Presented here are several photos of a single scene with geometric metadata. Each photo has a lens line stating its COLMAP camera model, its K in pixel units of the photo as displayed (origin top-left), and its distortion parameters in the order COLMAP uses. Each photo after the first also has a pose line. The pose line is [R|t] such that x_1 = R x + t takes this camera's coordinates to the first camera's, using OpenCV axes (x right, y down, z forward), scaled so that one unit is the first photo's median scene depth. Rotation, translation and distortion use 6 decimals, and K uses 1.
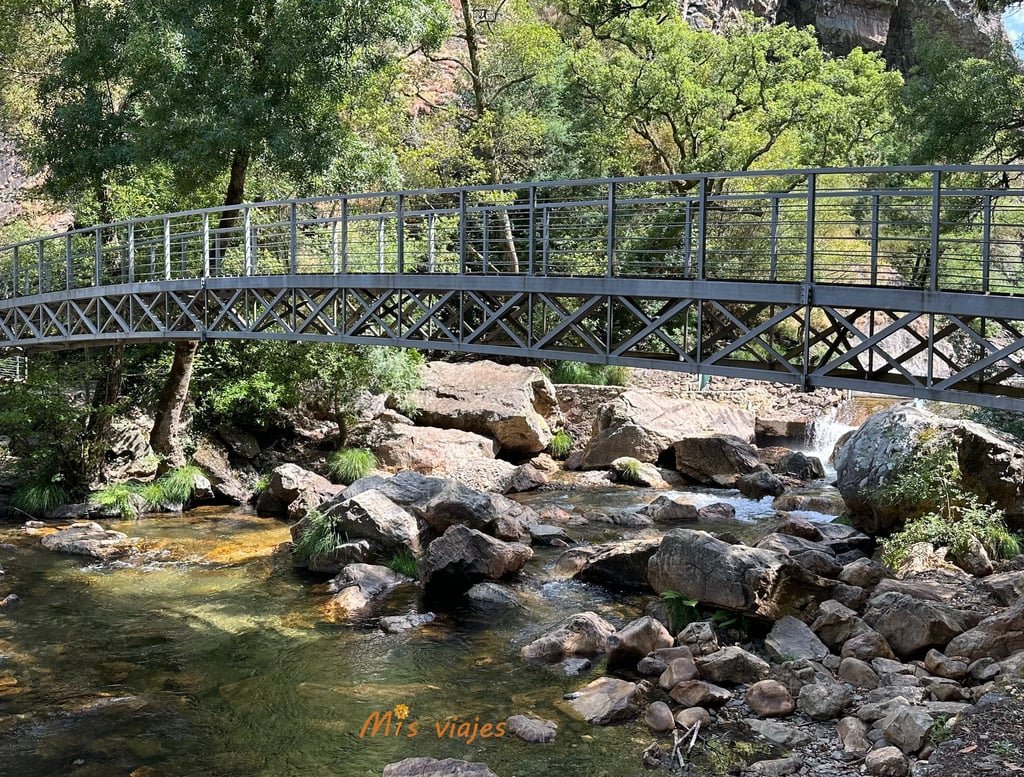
lens RADIAL K [[961.2, 0, 517.9], [0, 961.2, 400.2], [0, 0, 1]] dist [0.218039, -0.461461]
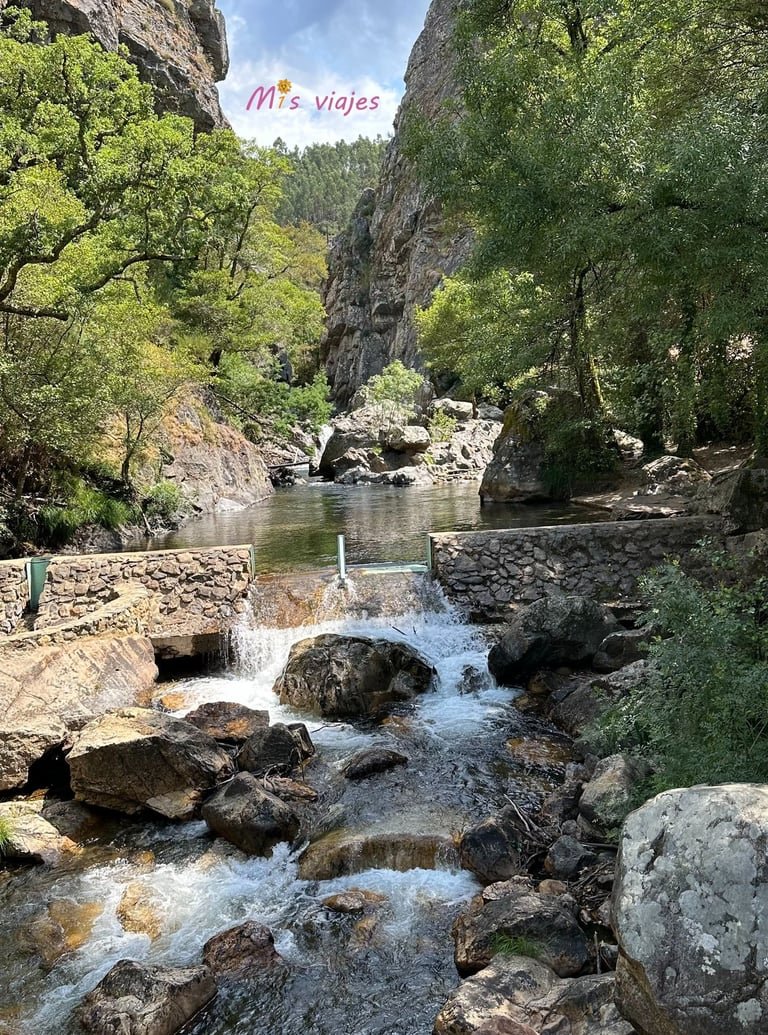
lens RADIAL K [[946.3, 0, 384.0], [0, 946.3, 517.5], [0, 0, 1]] dist [0.010390, 0.006349]
pose [[0.791789, -0.138011, 0.594998, 0.003908], [0.113993, 0.990412, 0.078034, -0.099248], [-0.600063, 0.006039, 0.799930, 0.418433]]
